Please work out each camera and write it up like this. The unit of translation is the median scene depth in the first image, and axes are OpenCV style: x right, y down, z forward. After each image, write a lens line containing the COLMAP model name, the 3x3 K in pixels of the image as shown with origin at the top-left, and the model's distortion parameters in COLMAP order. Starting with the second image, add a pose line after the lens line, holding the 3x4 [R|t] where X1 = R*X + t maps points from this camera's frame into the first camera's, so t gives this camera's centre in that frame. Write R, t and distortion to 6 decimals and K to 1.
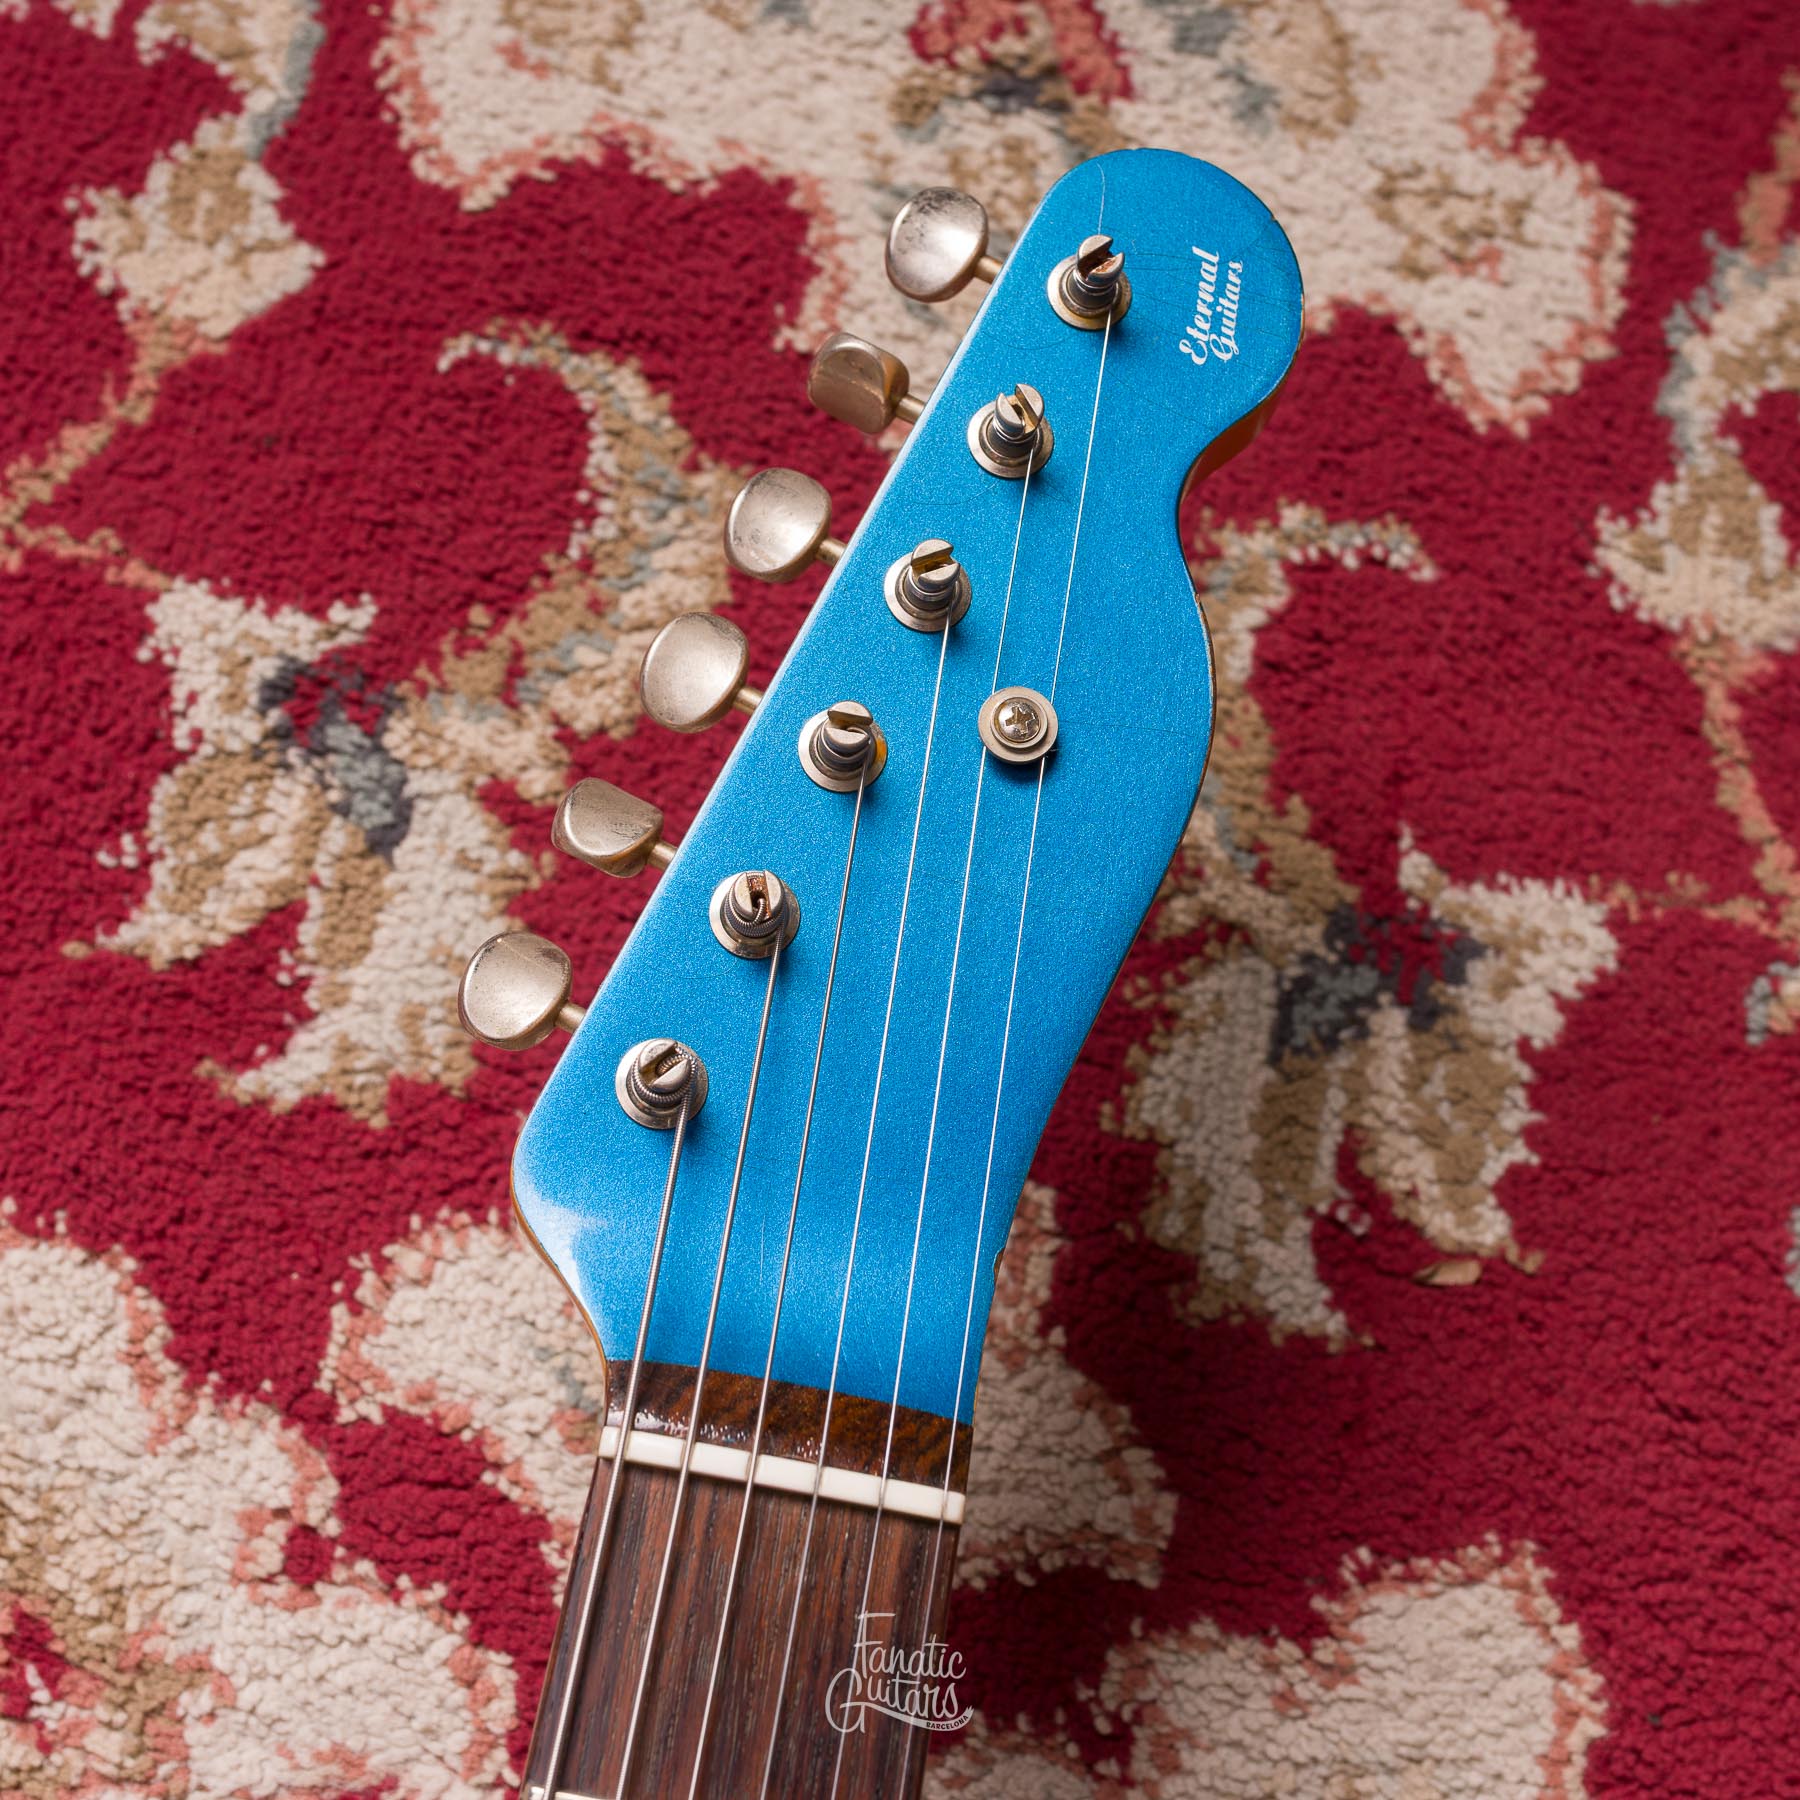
lens RADIAL K [[2619.8, 0, 828.4], [0, 2619.8, 900.8], [0, 0, 1]] dist [0.004037, 0.000000]
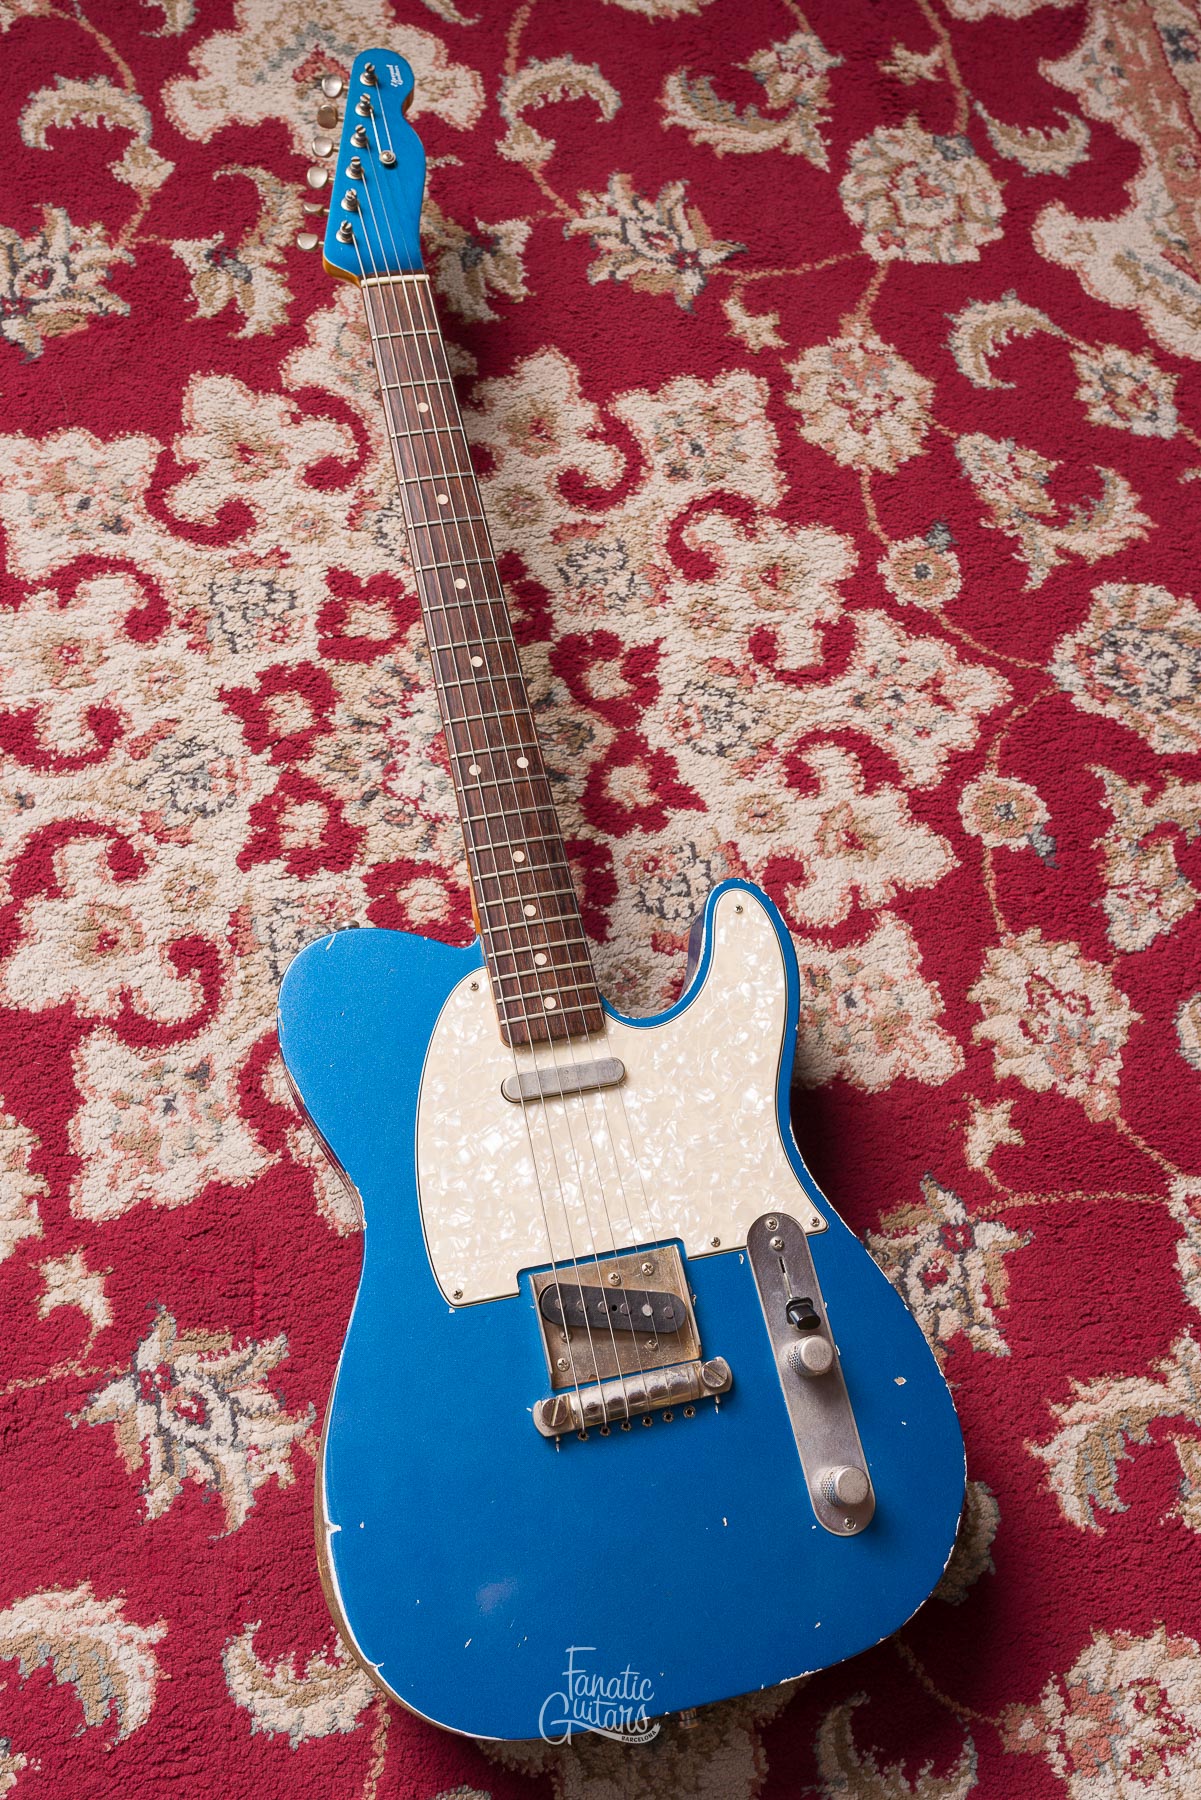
lens RADIAL K [[1809.5, 0, 593.1], [0, 1809.5, 897.5], [0, 0, 1]] dist [0.002890, 0.000000]
pose [[0.921223, -0.337272, 0.193895, -0.543312], [0.338815, 0.940489, 0.026180, 0.994159], [-0.191185, 0.041577, 0.980673, -1.859608]]
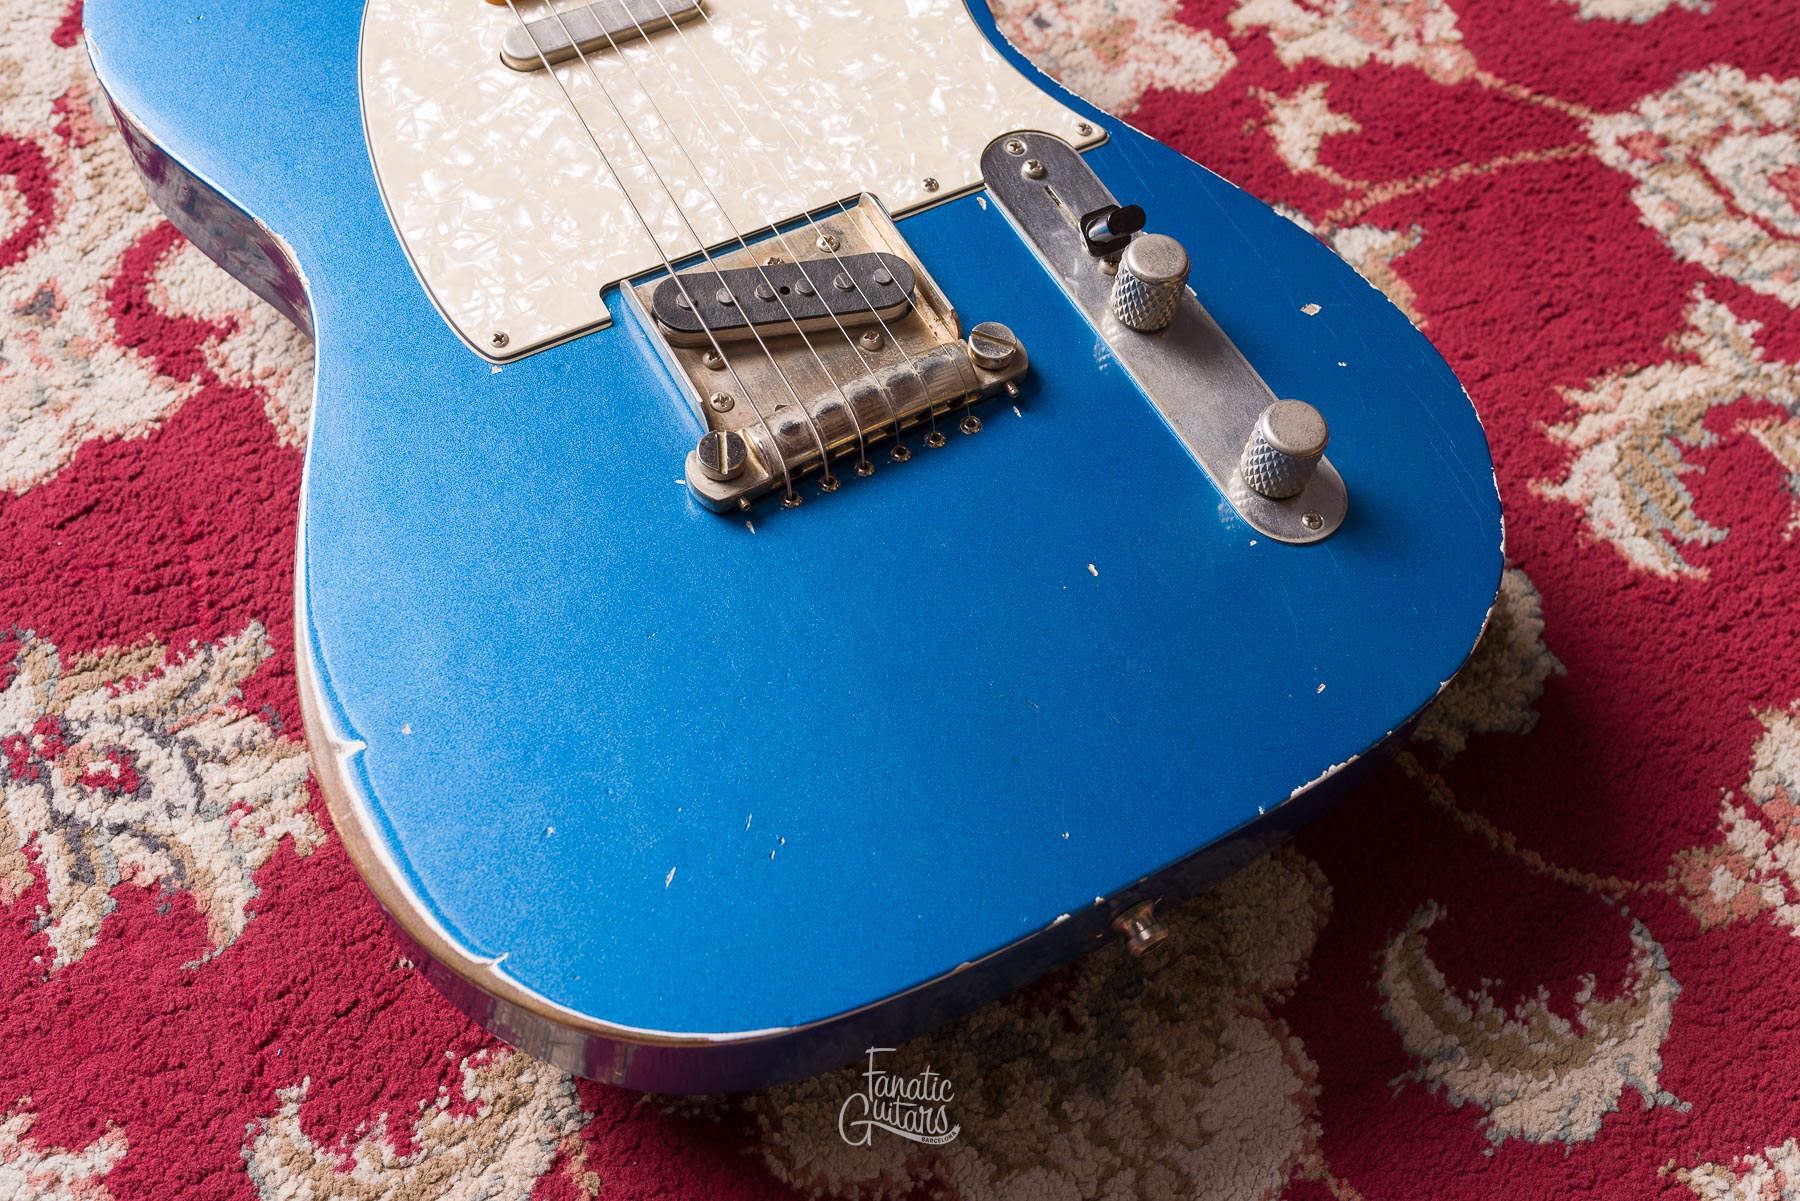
lens RADIAL K [[1809.5, 0, 908.4], [0, 1809.5, 587.8], [0, 0, 1]] dist [0.002890, 0.000000]
pose [[0.771285, -0.541357, 0.334741, -0.707524], [0.598650, 0.795638, -0.092625, 1.823286], [-0.216189, 0.271833, 0.937747, -0.826434]]
